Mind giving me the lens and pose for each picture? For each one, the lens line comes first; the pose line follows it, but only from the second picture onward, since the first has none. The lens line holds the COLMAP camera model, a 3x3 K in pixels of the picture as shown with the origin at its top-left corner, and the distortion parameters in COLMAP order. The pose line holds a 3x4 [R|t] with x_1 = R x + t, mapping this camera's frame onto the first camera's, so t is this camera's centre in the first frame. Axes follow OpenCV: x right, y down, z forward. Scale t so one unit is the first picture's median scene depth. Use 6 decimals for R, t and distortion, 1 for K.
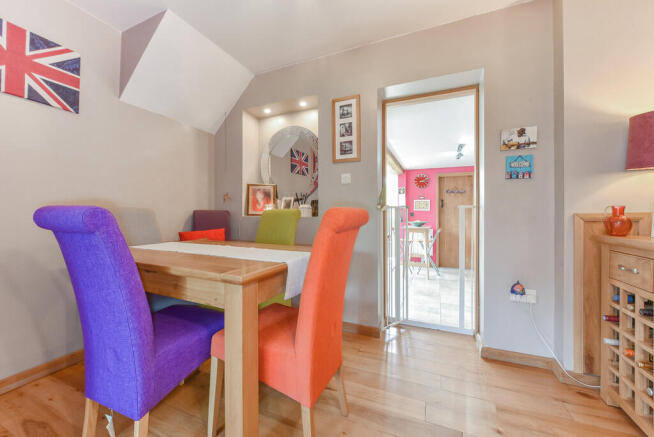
lens RADIAL K [[255.1, 0, 328.1], [0, 255.1, 216.9], [0, 0, 1]] dist [0.000992, 0.000230]
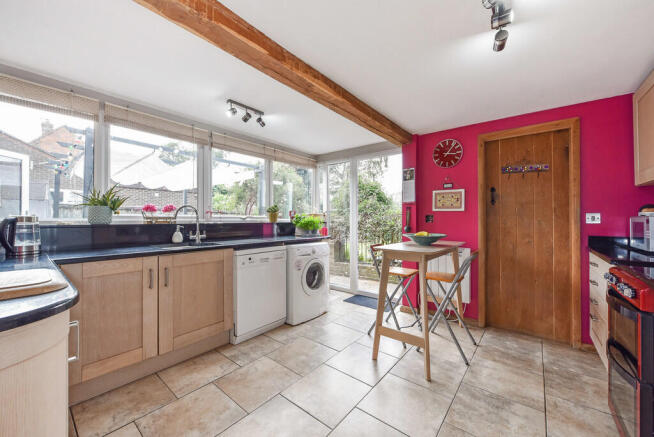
lens RADIAL K [[255.1, 0, 325.0], [0, 255.1, 218.3], [0, 0, 1]] dist [0.000992, 0.000230]
pose [[0.960824, -0.006904, -0.277074, 0.275200], [0.004372, 0.999943, -0.009757, -0.006163], [0.277126, 0.008163, 0.960799, 0.444855]]
